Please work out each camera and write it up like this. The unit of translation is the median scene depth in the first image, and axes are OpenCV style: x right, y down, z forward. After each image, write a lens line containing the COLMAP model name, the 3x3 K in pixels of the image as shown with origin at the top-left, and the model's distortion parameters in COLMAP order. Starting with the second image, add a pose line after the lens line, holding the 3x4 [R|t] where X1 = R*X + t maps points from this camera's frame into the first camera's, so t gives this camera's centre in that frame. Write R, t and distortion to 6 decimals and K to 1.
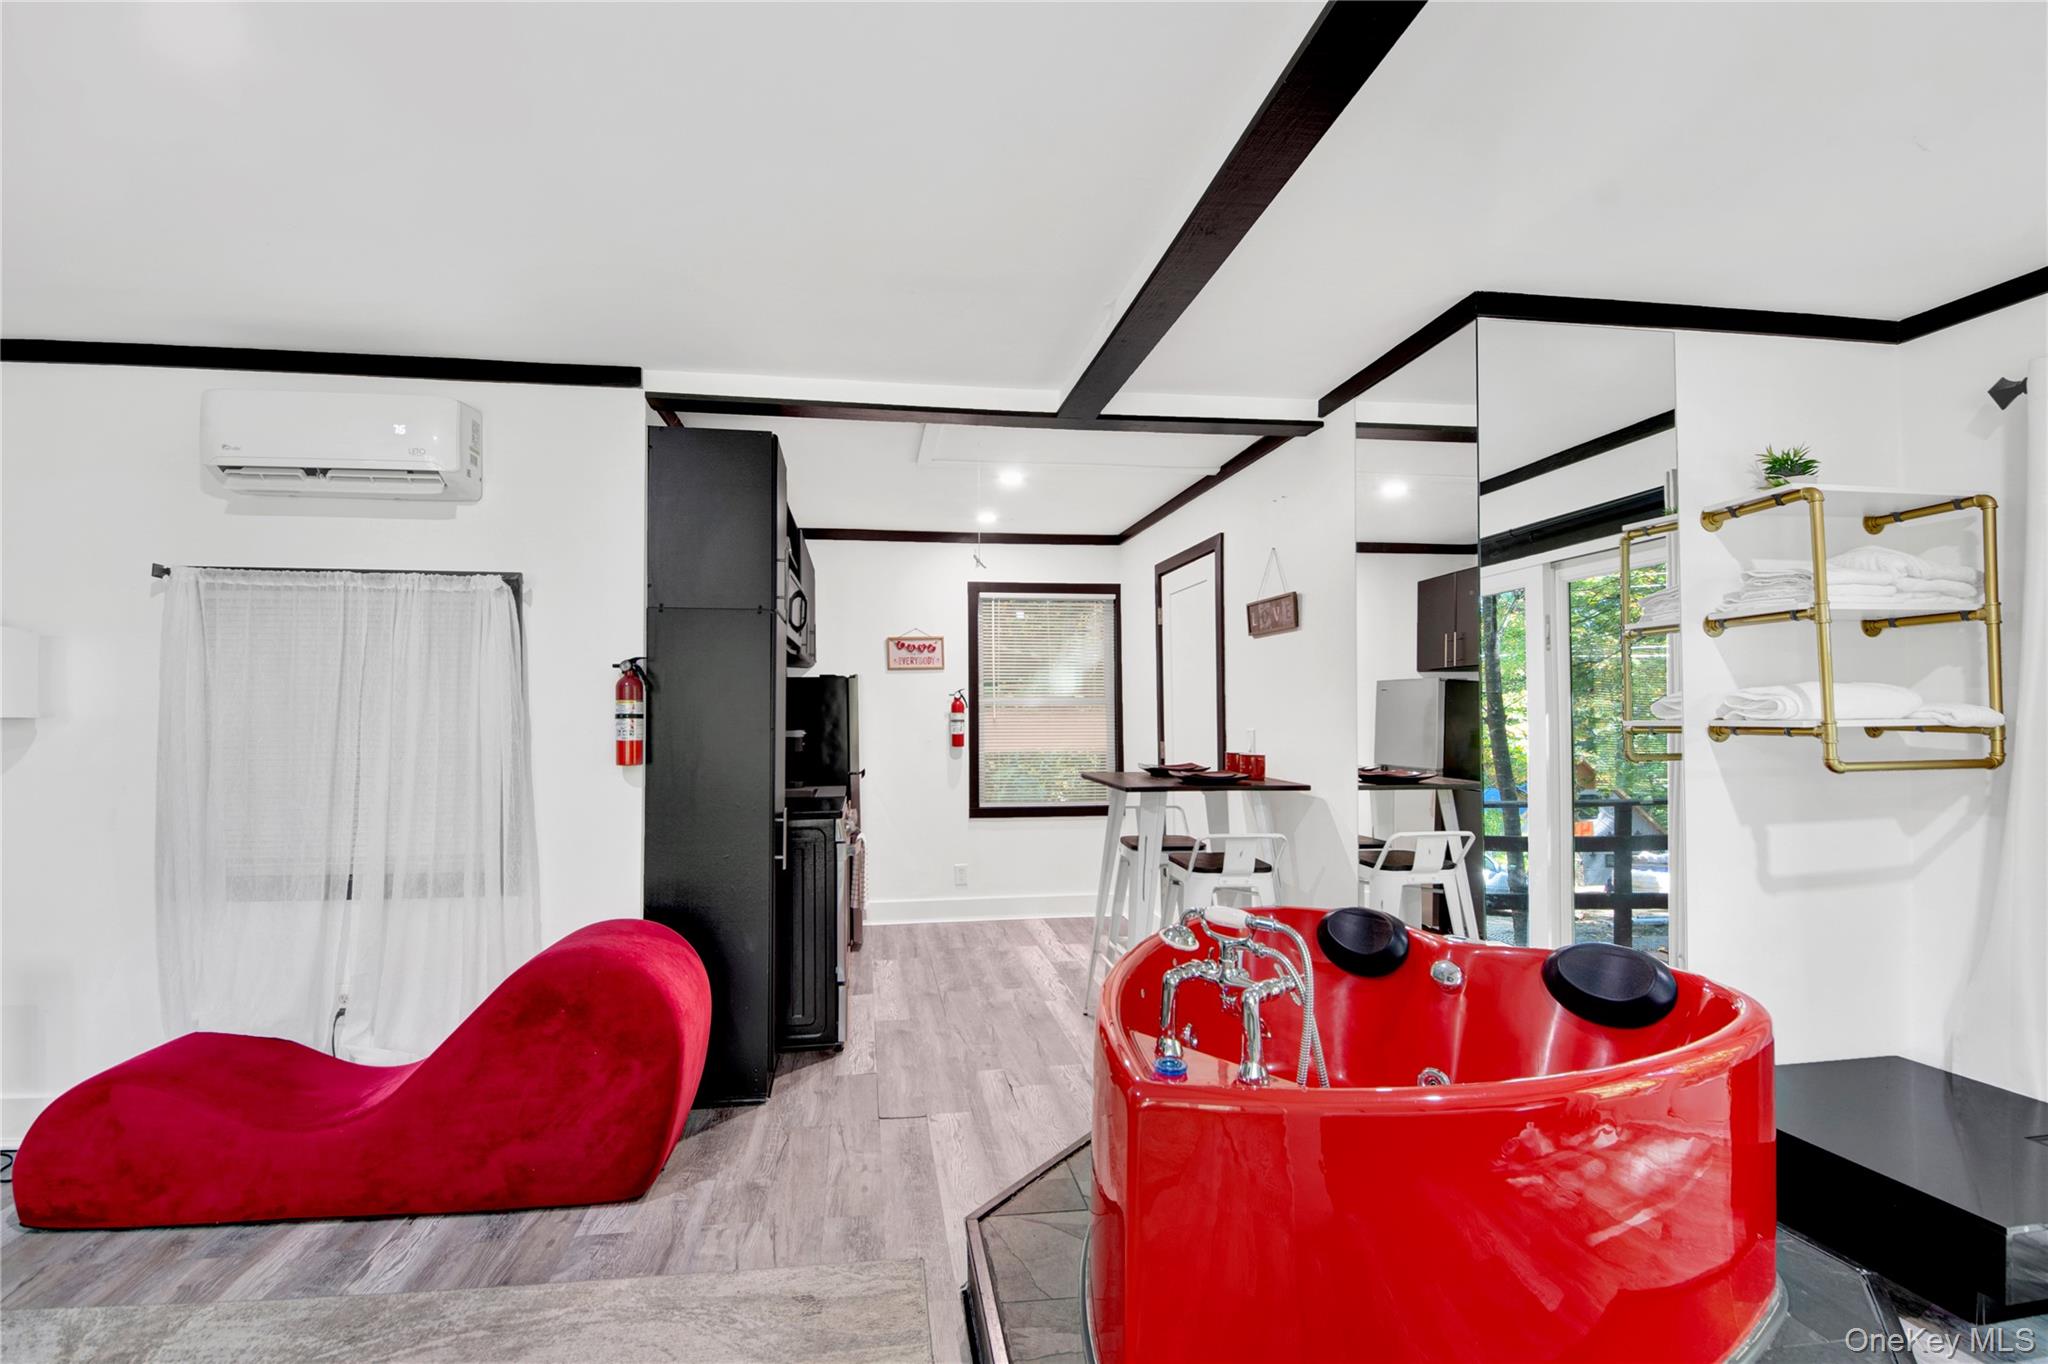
lens RADIAL K [[900.3, 0, 1024.0], [0, 900.3, 682.0], [0, 0, 1]] dist [-0.000075, 0.000000]
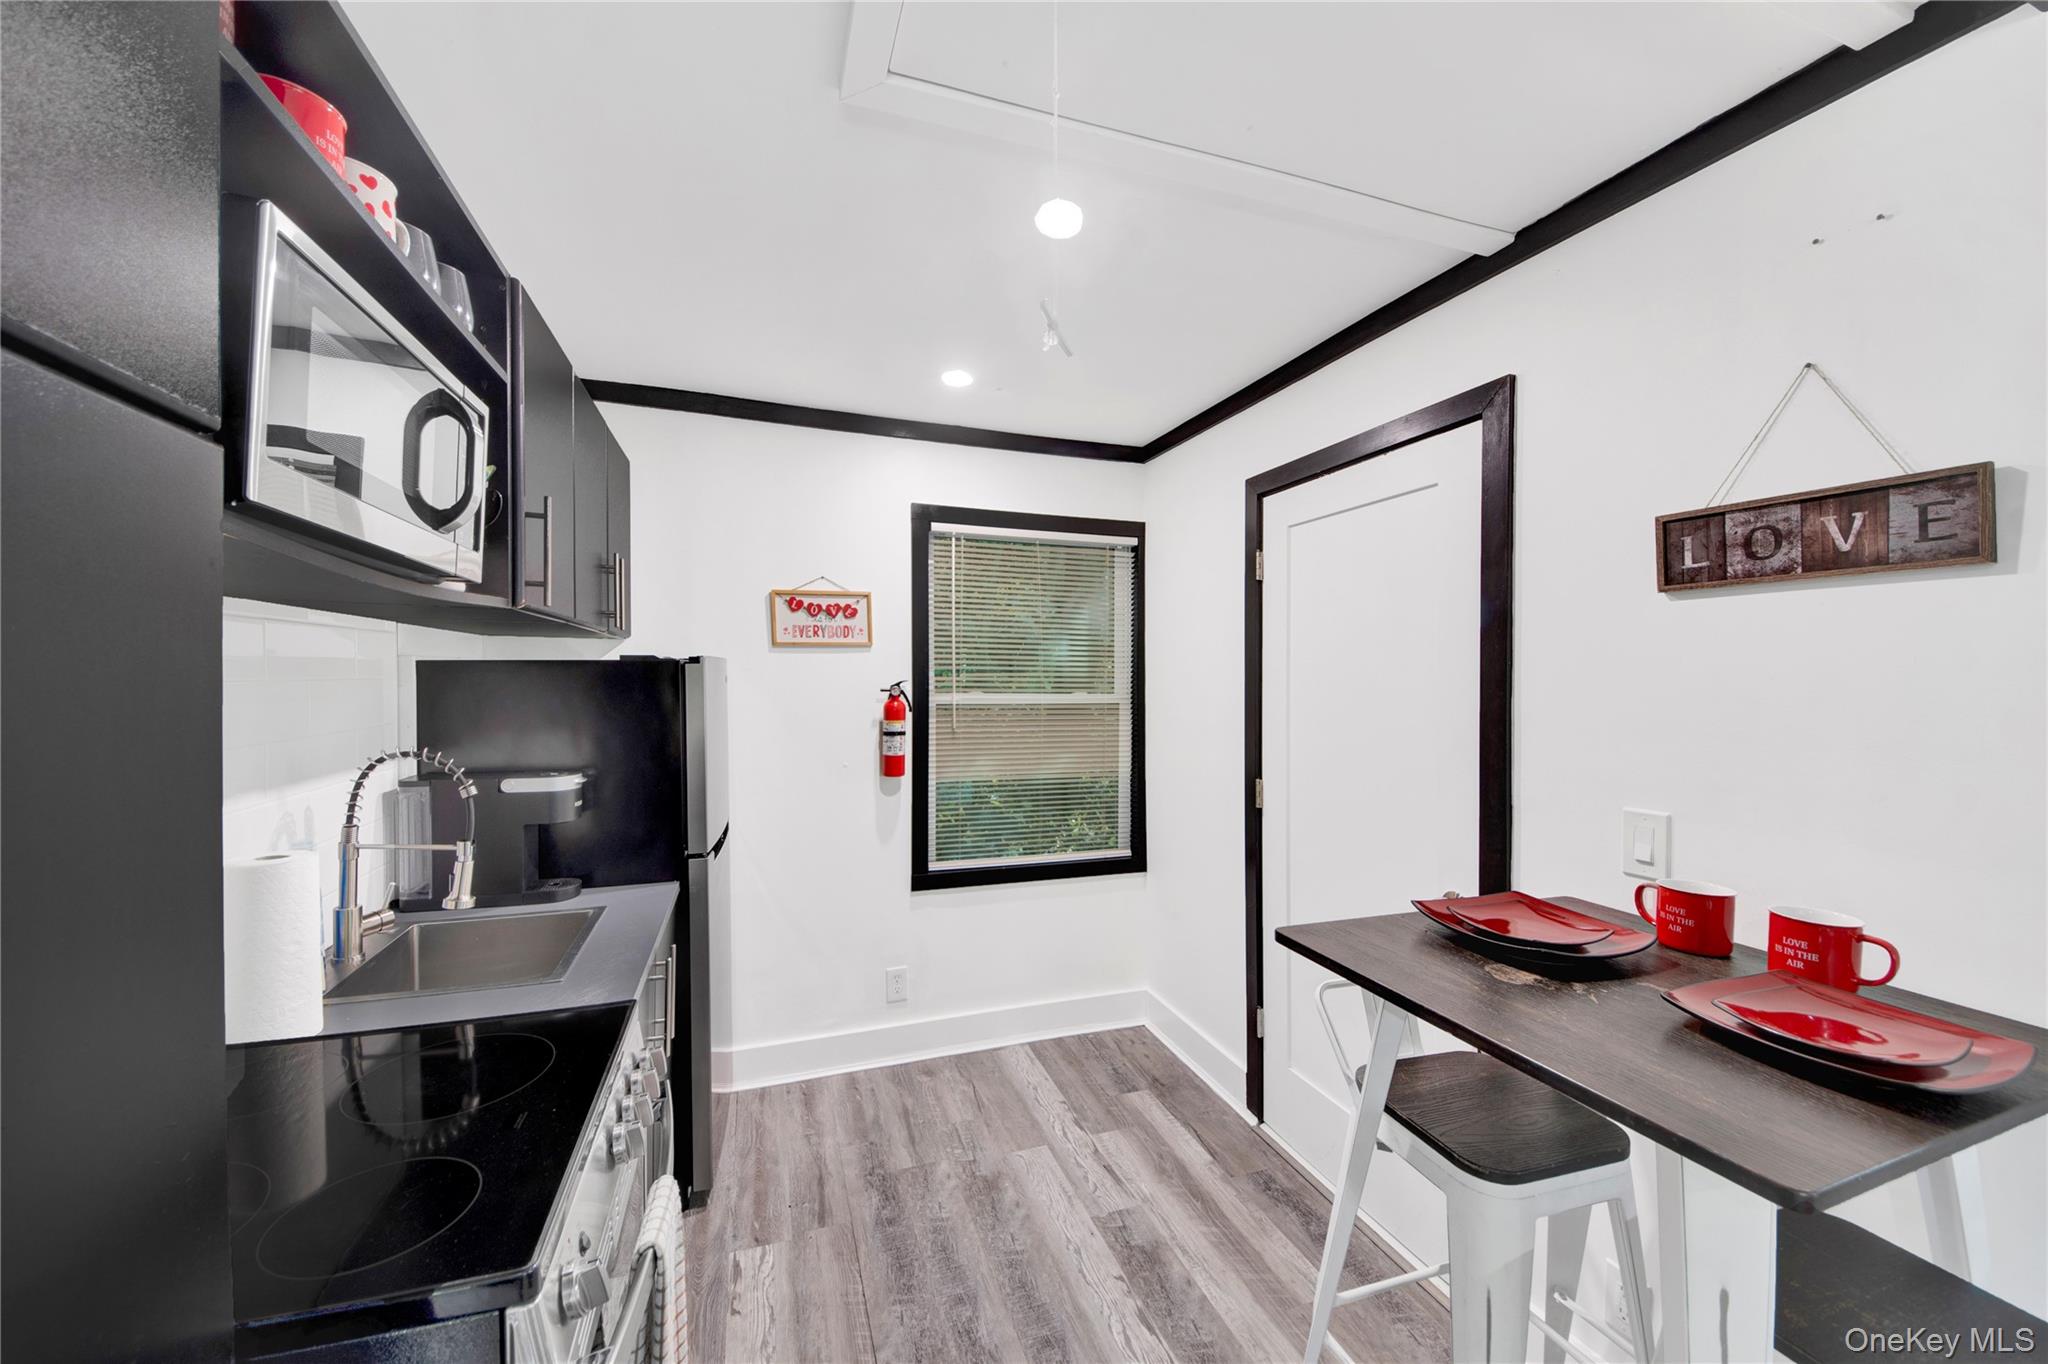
lens RADIAL K [[701.4, 0, 1032.0], [0, 701.4, 674.1], [0, 0, 1]] dist [-0.000121, -0.000039]
pose [[0.982100, 0.012057, 0.187972, -0.071887], [-0.017987, 0.999392, 0.029874, -0.012105], [-0.187497, -0.032720, 0.981720, 0.526126]]
